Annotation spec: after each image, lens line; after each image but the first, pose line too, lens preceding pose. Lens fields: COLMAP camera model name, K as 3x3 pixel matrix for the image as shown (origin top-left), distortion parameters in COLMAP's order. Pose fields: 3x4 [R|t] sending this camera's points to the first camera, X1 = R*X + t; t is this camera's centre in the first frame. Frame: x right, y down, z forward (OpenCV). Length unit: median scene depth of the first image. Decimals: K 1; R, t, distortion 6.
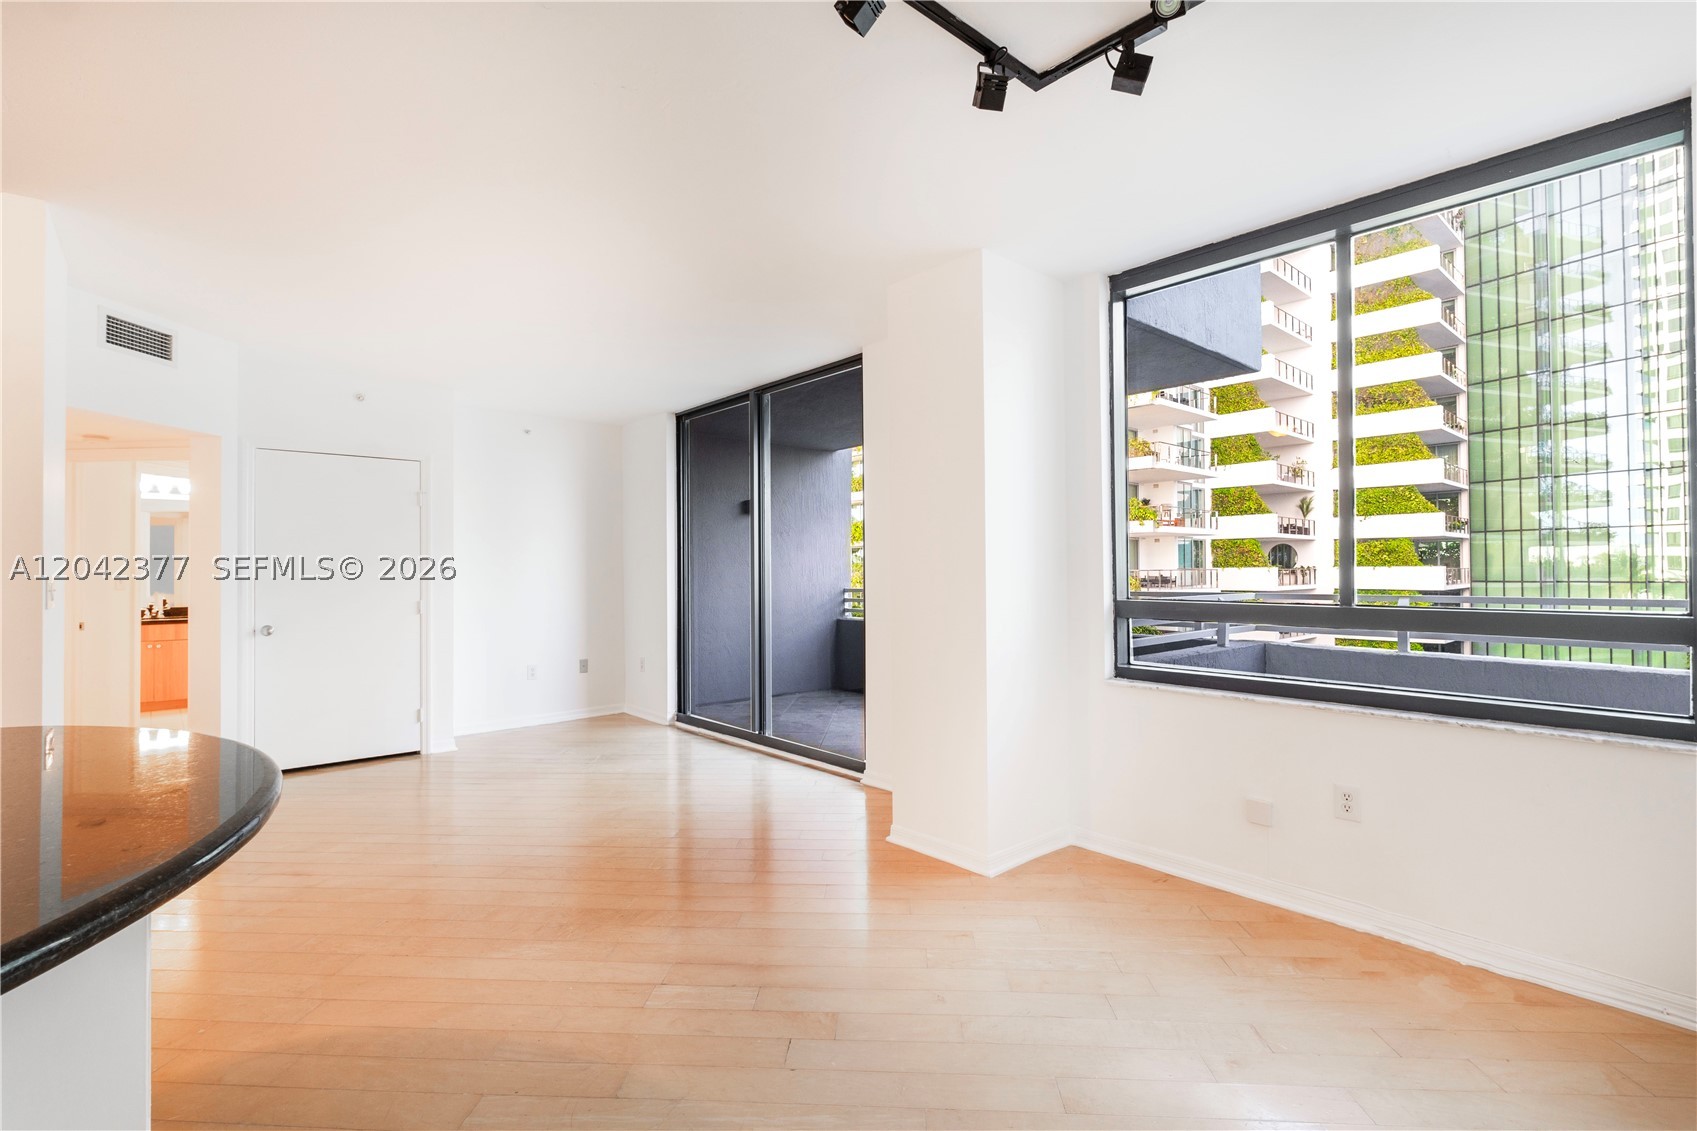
lens RADIAL K [[778.2, 0, 848.5], [0, 778.2, 565.5], [0, 0, 1]] dist [-0.007203, 0.000945]
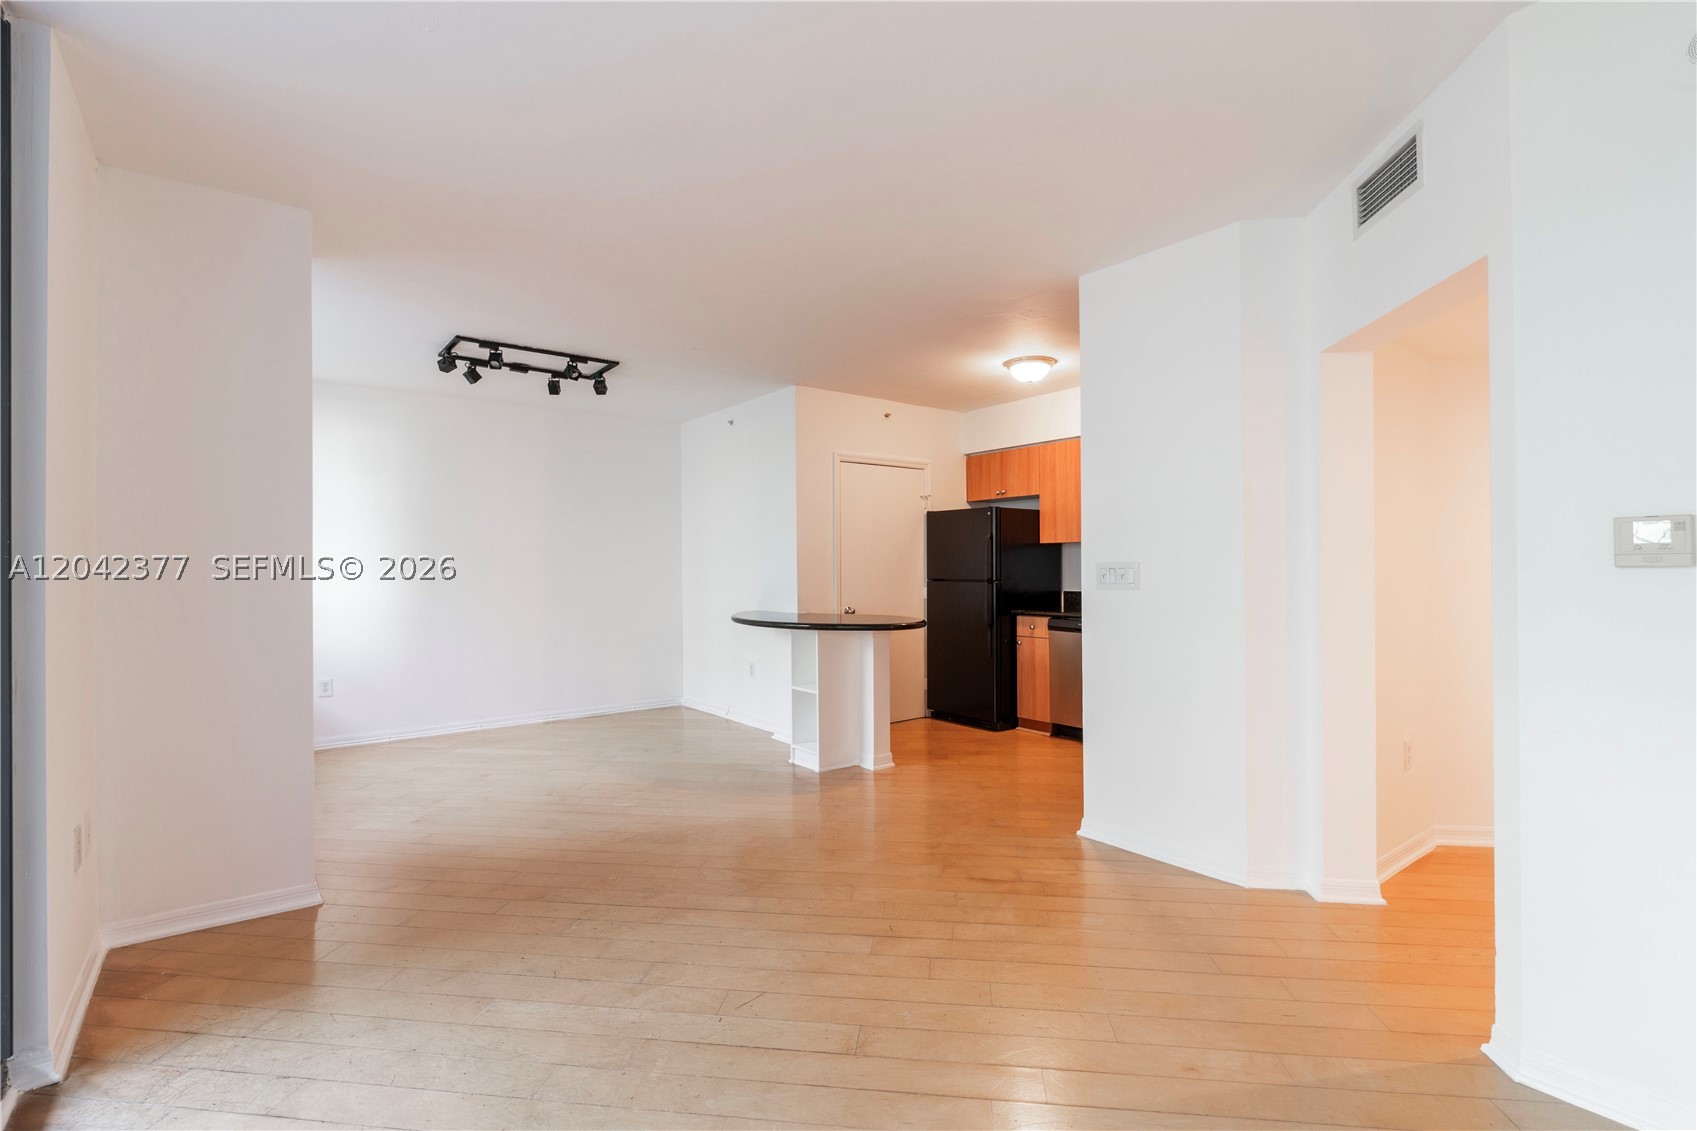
lens RADIAL K [[778.2, 0, 848.5], [0, 778.2, 565.5], [0, 0, 1]] dist [-0.007203, 0.000945]
pose [[-0.997695, 0.014822, 0.066224, -0.561053], [0.014164, 0.999846, -0.010383, 0.020811], [-0.066368, -0.009421, -0.997751, 1.794674]]
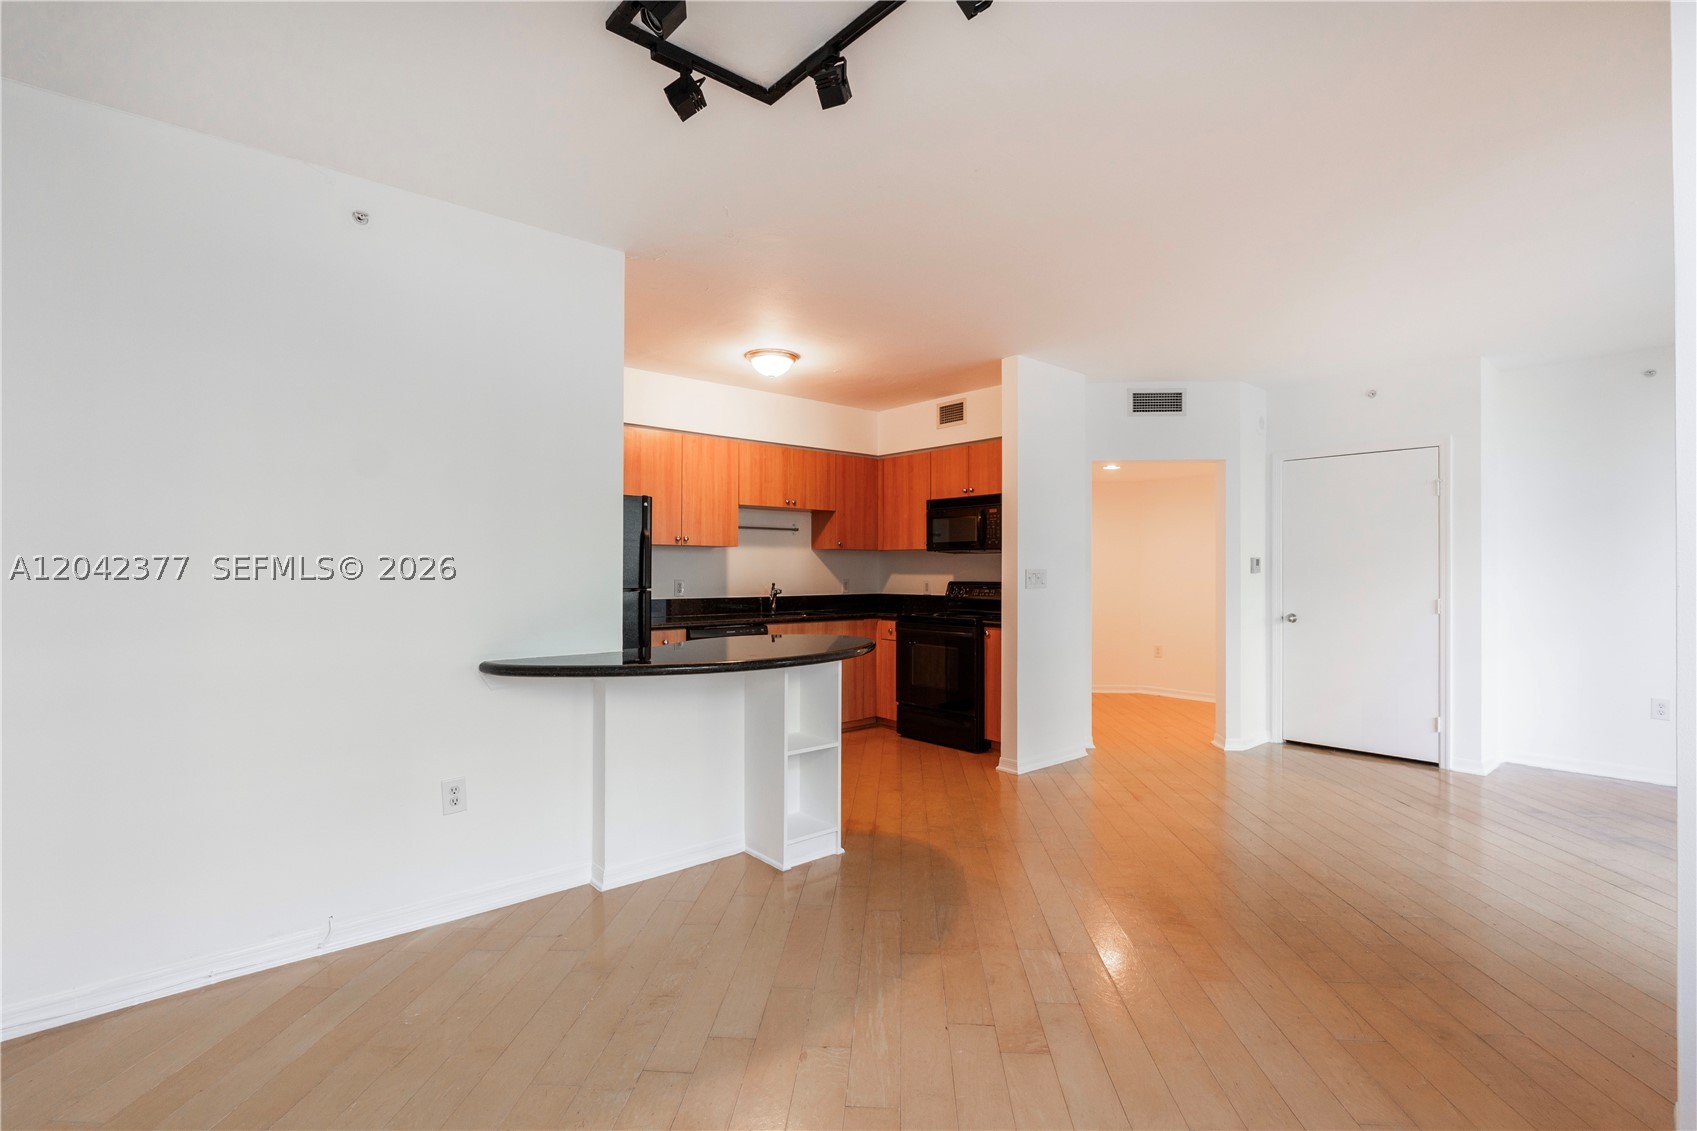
lens RADIAL K [[778.2, 0, 848.5], [0, 778.2, 565.5], [0, 0, 1]] dist [-0.007203, 0.000945]
pose [[-0.008165, 0.002111, -0.999964, 0.557940], [0.006606, 0.999976, 0.002057, -0.001022], [0.999945, -0.006589, -0.008178, 0.480045]]
